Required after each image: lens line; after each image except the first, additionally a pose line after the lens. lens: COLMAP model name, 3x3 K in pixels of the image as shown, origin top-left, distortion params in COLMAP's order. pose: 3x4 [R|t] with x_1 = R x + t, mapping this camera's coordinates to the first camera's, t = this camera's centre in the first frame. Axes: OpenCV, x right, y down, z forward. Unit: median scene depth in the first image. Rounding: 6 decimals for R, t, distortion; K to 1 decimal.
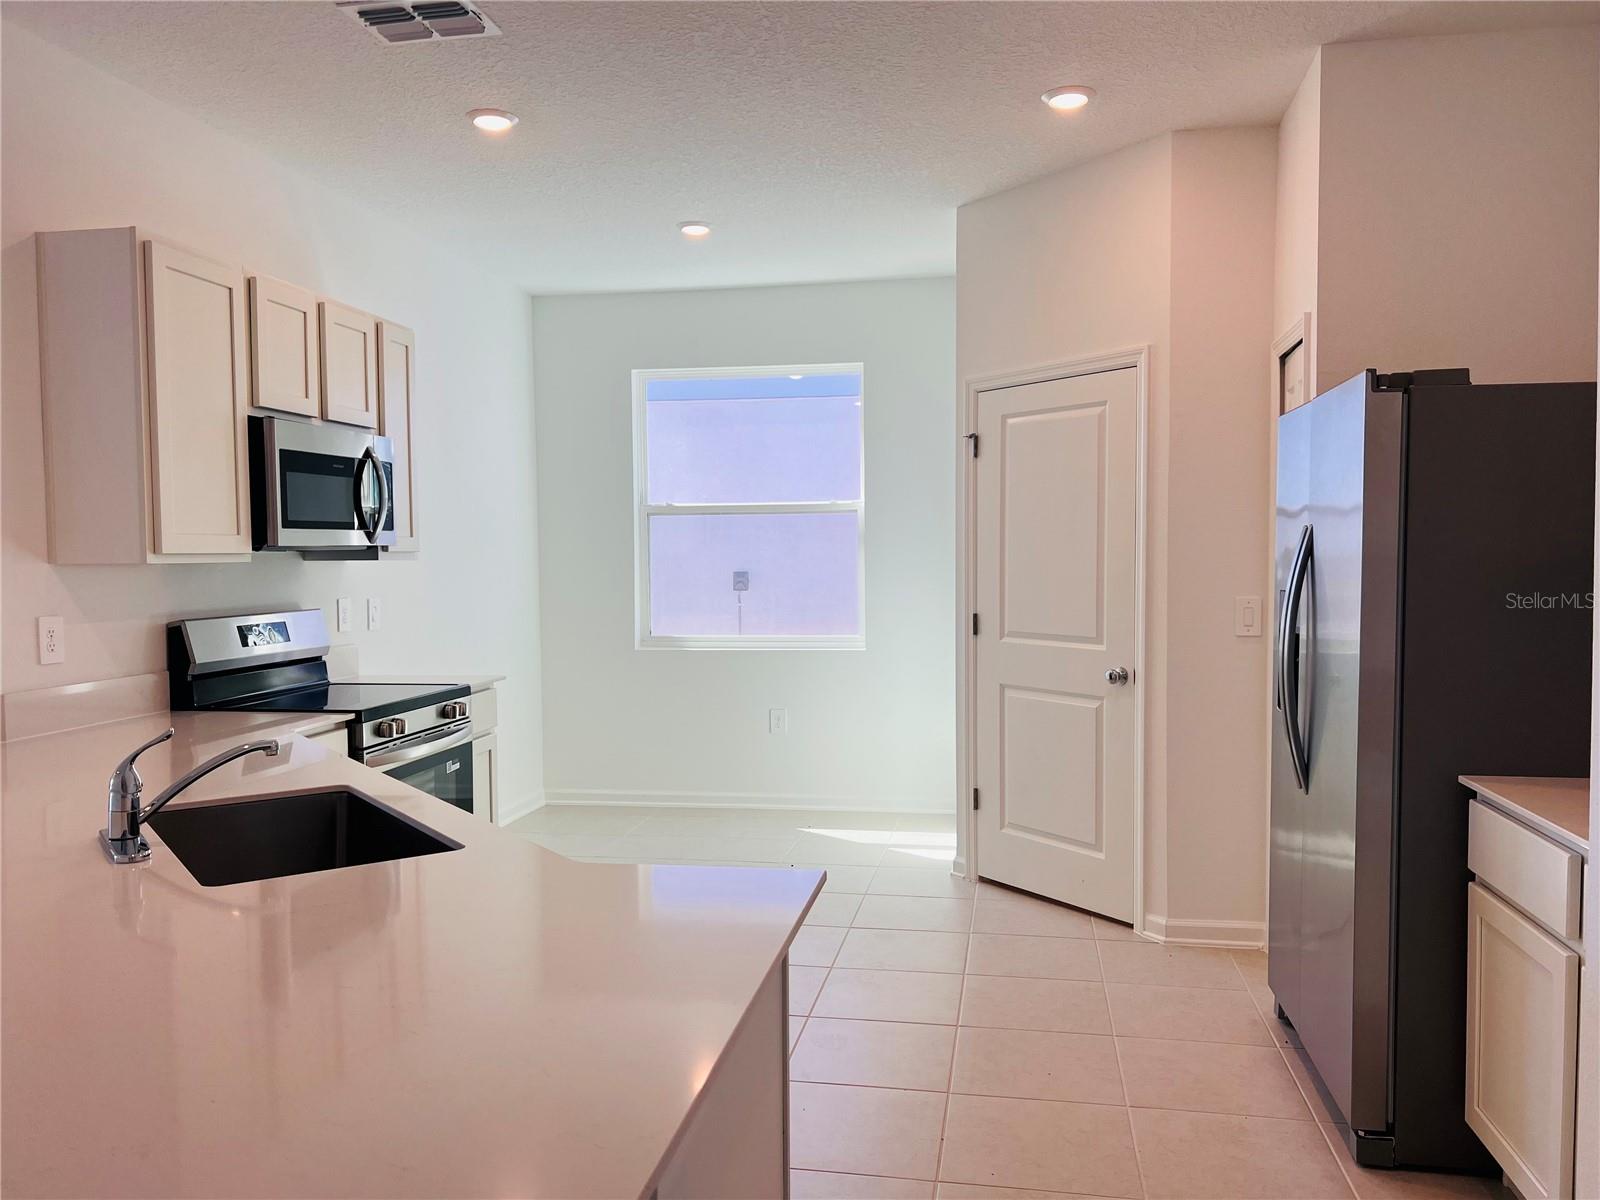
lens RADIAL K [[1212.5, 0, 803.7], [0, 1212.5, 609.2], [0, 0, 1]] dist [0.027832, -0.000610]
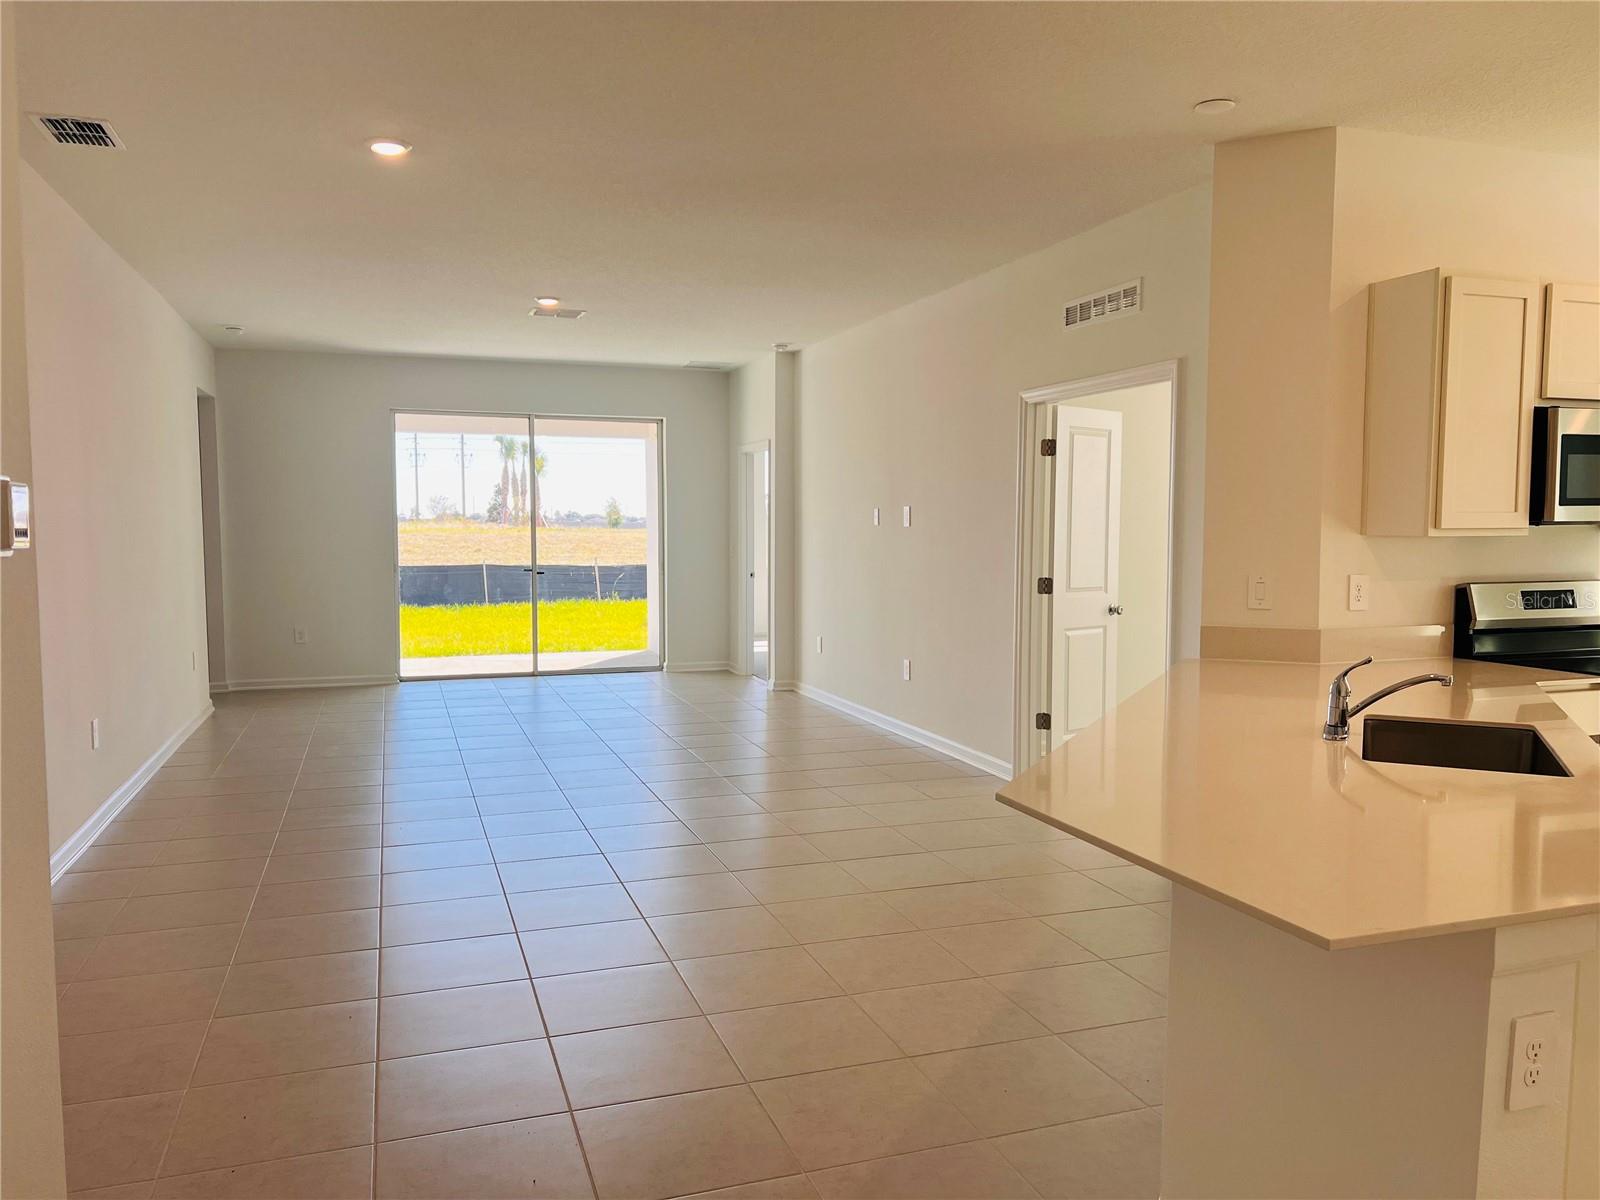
lens RADIAL K [[1212.5, 0, 803.7], [0, 1212.5, 609.2], [0, 0, 1]] dist [0.027832, -0.000610]
pose [[0.493768, 0.072434, -0.866572, 0.214225], [-0.044708, 0.997321, 0.057889, -0.005787], [0.868444, 0.010159, 0.495684, -0.159823]]
